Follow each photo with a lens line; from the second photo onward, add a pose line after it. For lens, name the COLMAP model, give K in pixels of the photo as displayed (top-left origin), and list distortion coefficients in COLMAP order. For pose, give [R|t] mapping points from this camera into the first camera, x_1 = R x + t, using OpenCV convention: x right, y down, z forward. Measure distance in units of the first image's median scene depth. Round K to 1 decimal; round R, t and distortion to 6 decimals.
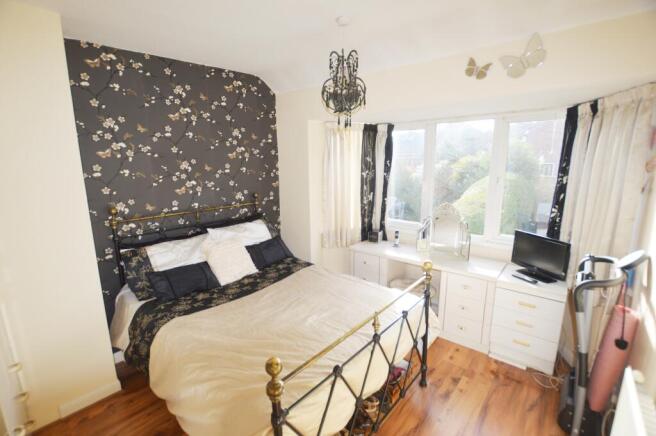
lens RADIAL K [[274.9, 0, 328.0], [0, 274.9, 218.0], [0, 0, 1]] dist [-0.011949, -0.000235]
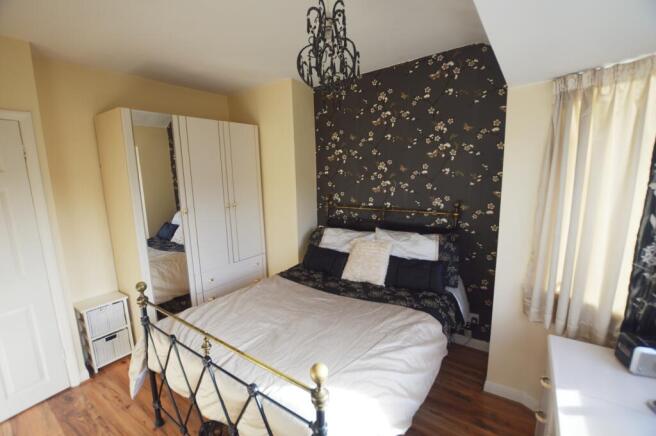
lens RADIAL K [[294.5, 0, 328.0], [0, 294.5, 218.0], [0, 0, 1]] dist [-0.000157, -0.000069]
pose [[0.147934, 0.175540, -0.973294, 0.617171], [-0.174076, 0.973379, 0.149097, -0.132329], [0.973557, 0.147371, 0.174553, 0.637806]]
